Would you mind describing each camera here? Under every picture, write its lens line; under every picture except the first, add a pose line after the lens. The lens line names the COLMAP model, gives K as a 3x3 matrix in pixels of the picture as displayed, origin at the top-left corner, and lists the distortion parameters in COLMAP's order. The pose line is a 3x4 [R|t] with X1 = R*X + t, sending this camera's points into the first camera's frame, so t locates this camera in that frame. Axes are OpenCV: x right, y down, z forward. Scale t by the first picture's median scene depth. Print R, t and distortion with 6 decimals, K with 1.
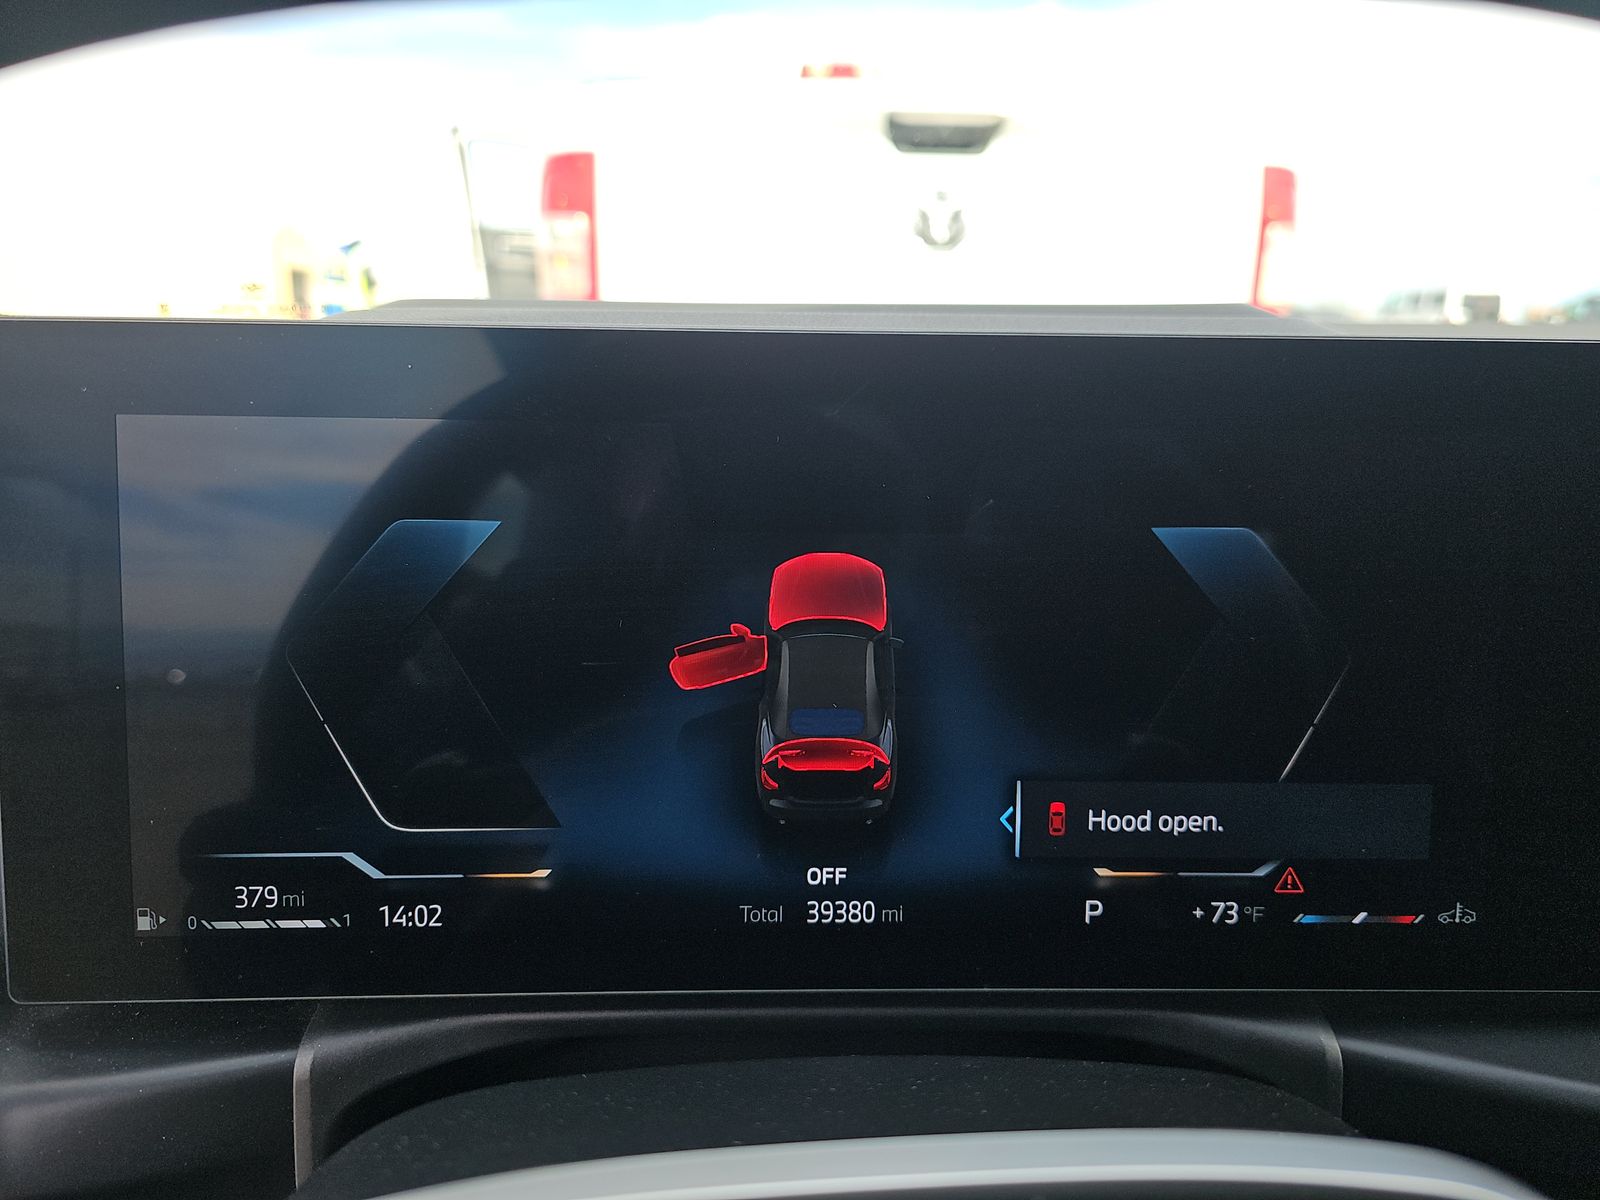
lens RADIAL K [[1076.7, 0, 792.6], [0, 1076.7, 603.5], [0, 0, 1]] dist [-0.002260, 0.002197]
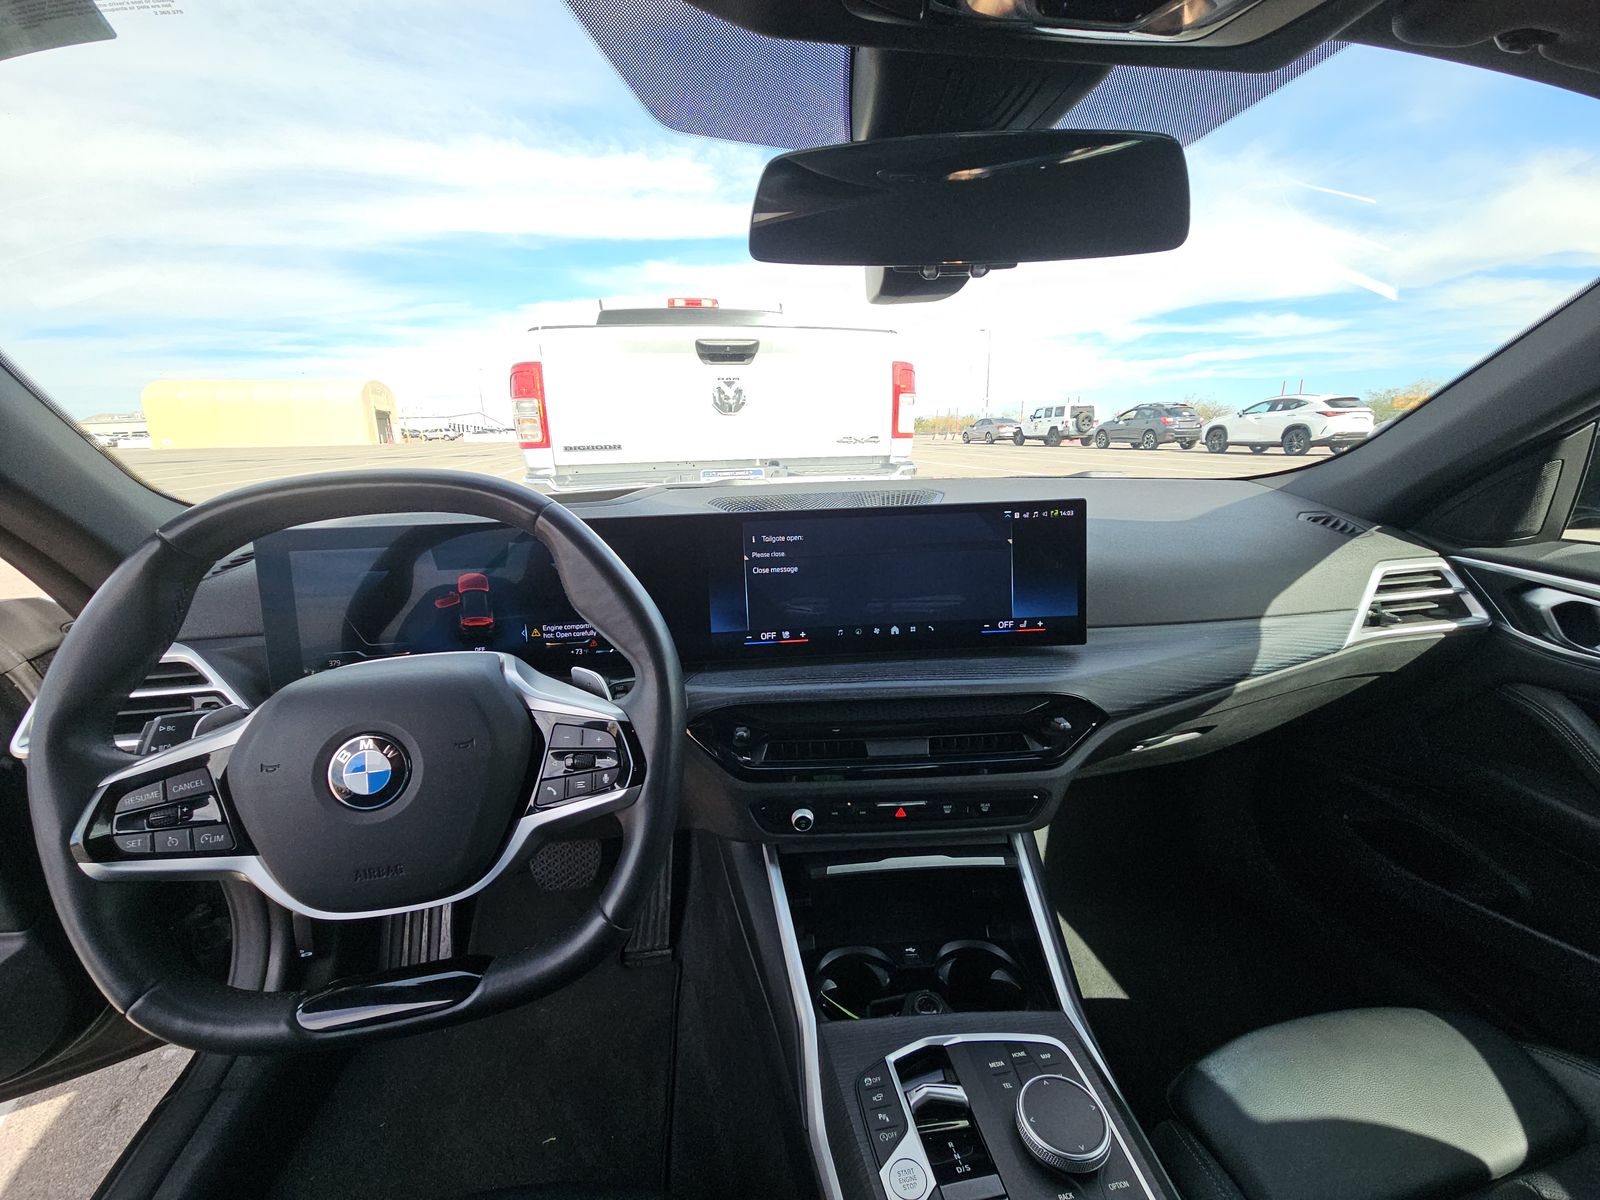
lens RADIAL K [[642.1, 0, 802.0], [0, 642.1, 609.2], [0, 0, 1]] dist [0.002621, -0.000179]
pose [[0.987772, -0.075869, 0.136199, 0.966879], [0.074761, 0.997114, 0.013239, 0.154772], [-0.136811, -0.002895, 0.990593, -1.709440]]
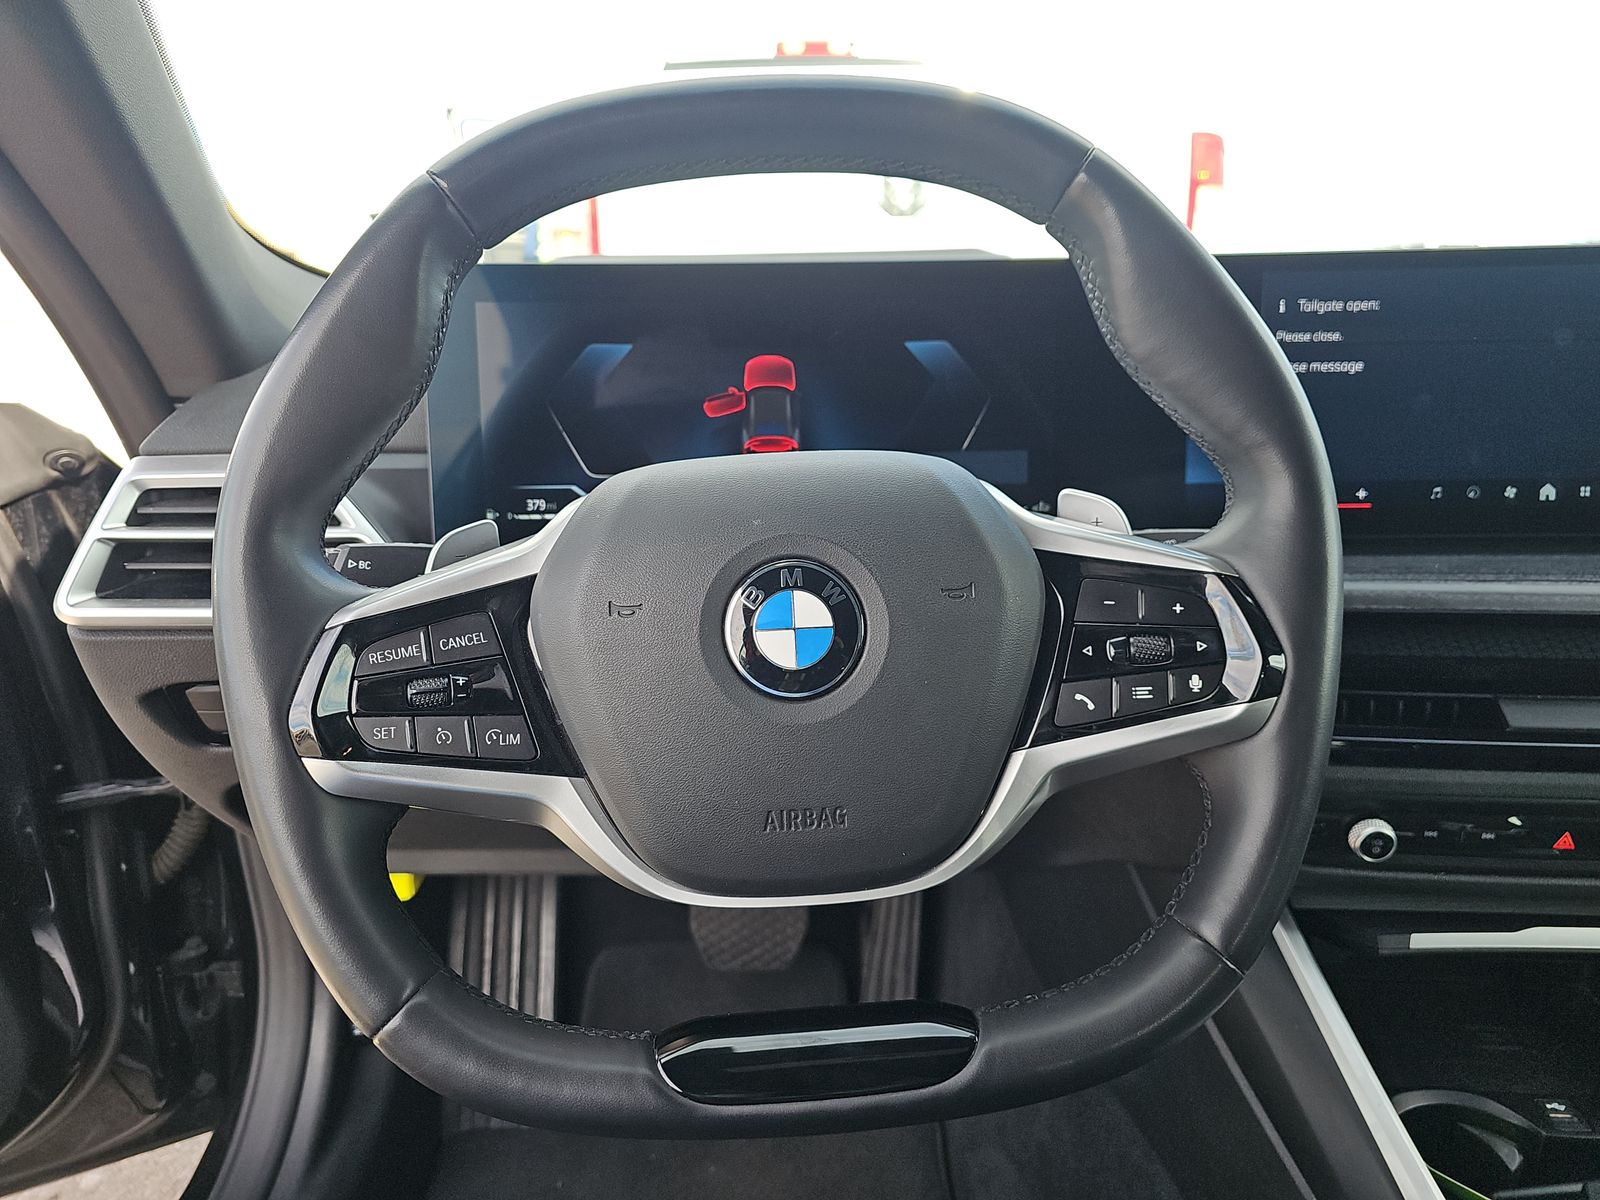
lens RADIAL K [[1076.7, 0, 808.1], [0, 1076.7, 590.3], [0, 0, 1]] dist [-0.002260, 0.002197]
pose [[0.999263, -0.034133, 0.017547, 0.060485], [0.033883, 0.999323, 0.014342, 0.435420], [-0.018025, -0.013737, 0.999743, -1.380461]]
